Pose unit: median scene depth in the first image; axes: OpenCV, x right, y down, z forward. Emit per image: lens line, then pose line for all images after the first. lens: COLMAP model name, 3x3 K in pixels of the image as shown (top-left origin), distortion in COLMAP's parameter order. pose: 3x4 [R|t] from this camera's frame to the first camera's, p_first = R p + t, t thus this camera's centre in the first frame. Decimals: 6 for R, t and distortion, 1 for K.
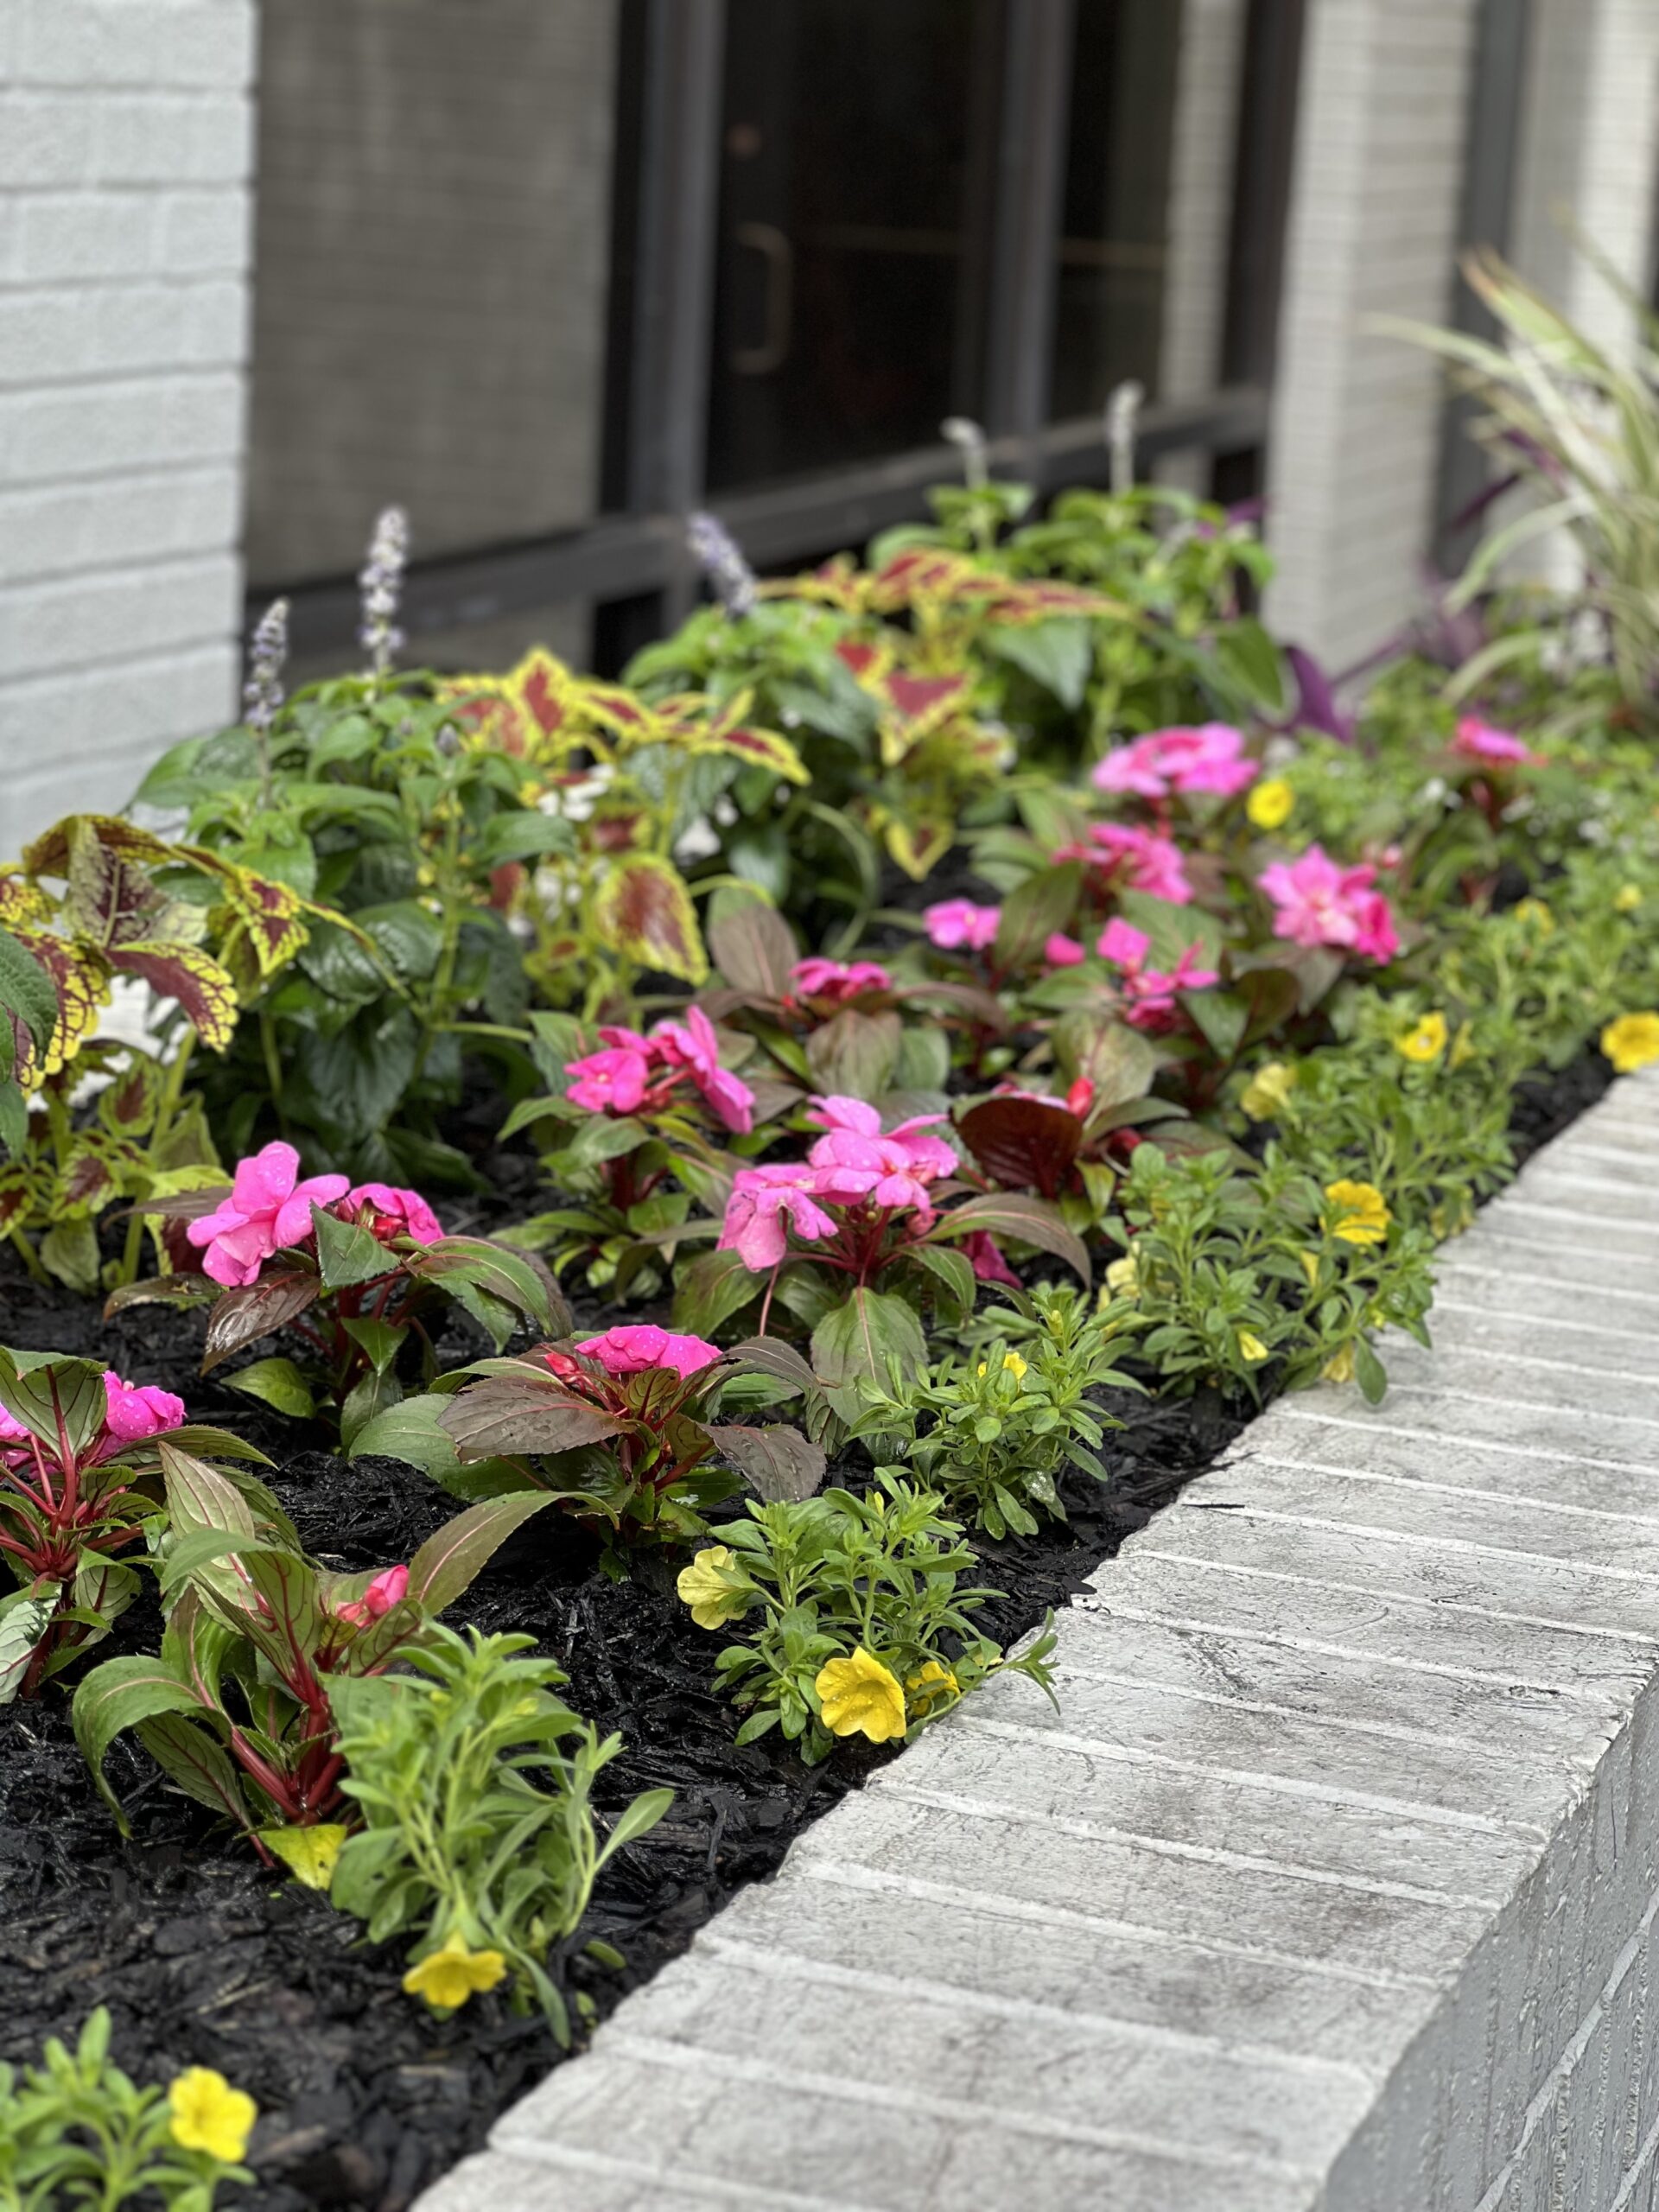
lens RADIAL K [[4905.4, 0, 829.5], [0, 4905.4, 1106.0], [0, 0, 1]] dist [0.489631, -3.900316]
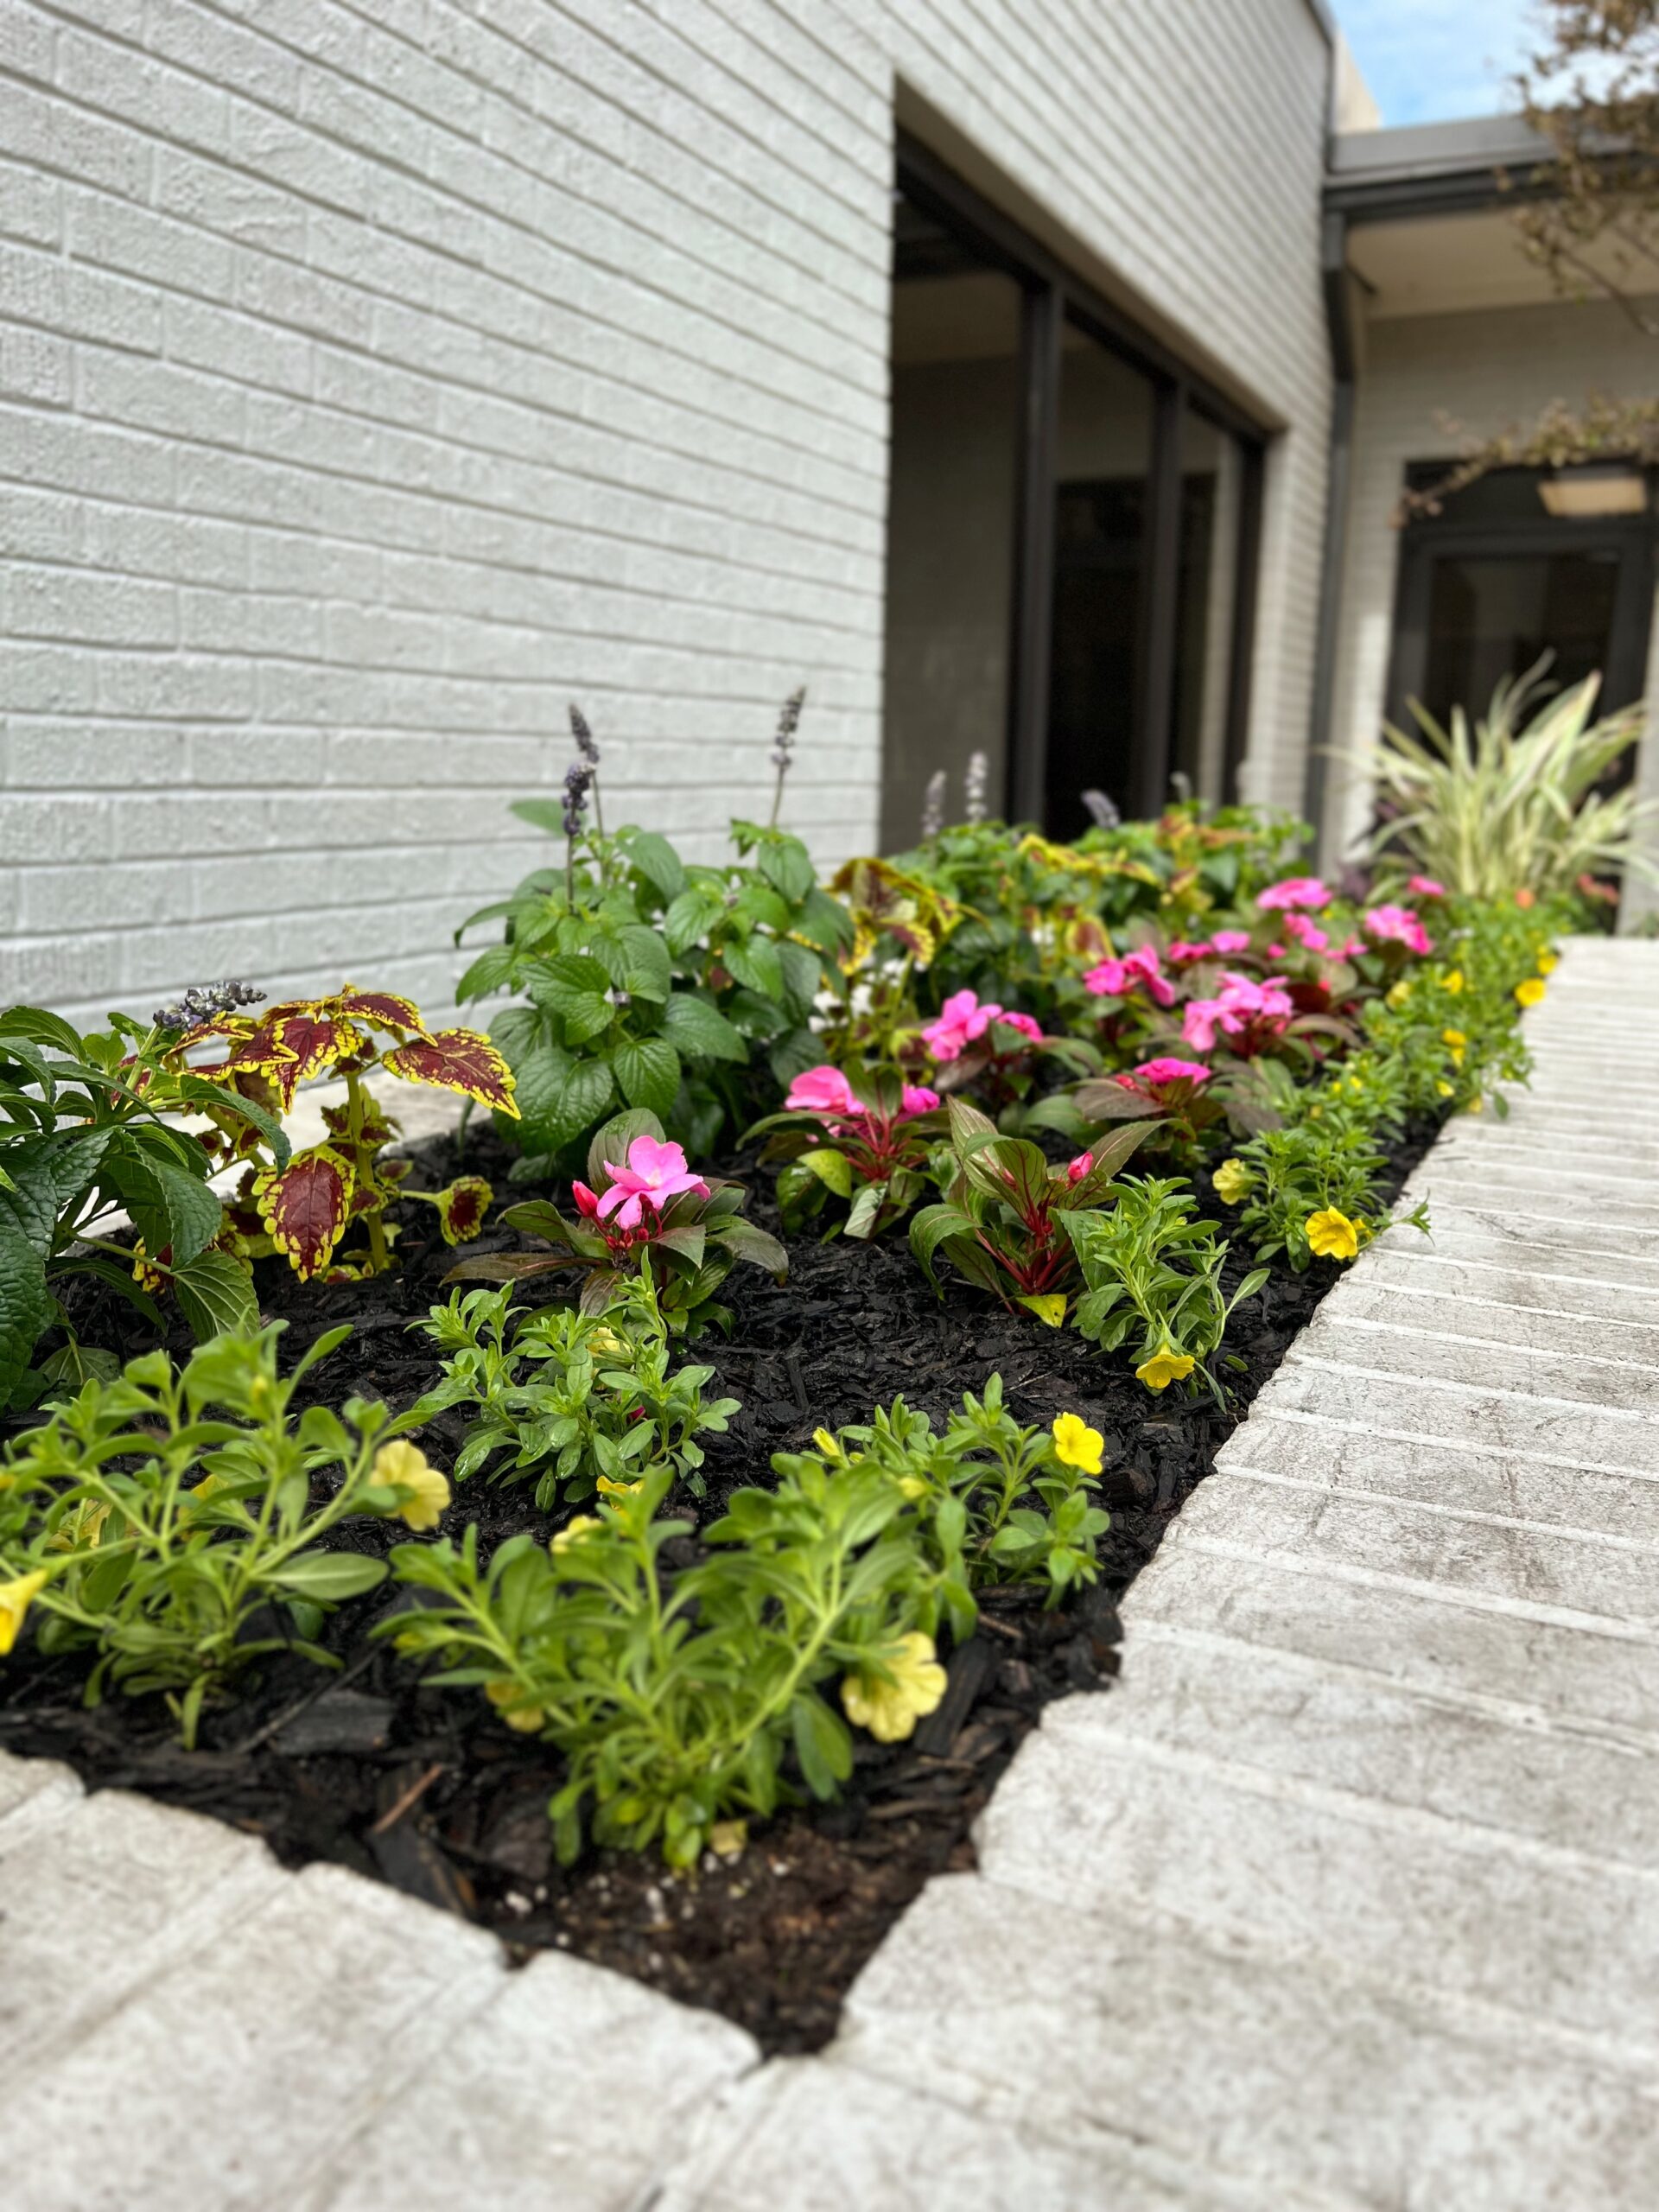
lens RADIAL K [[1665.0, 0, 829.5], [0, 1665.0, 1106.0], [0, 0, 1]] dist [0.106870, -0.302029]
pose [[0.992036, -0.017472, -0.124739, -0.103795], [0.015206, 0.999702, -0.019093, 0.085937], [0.125036, 0.017045, 0.992006, 0.383539]]
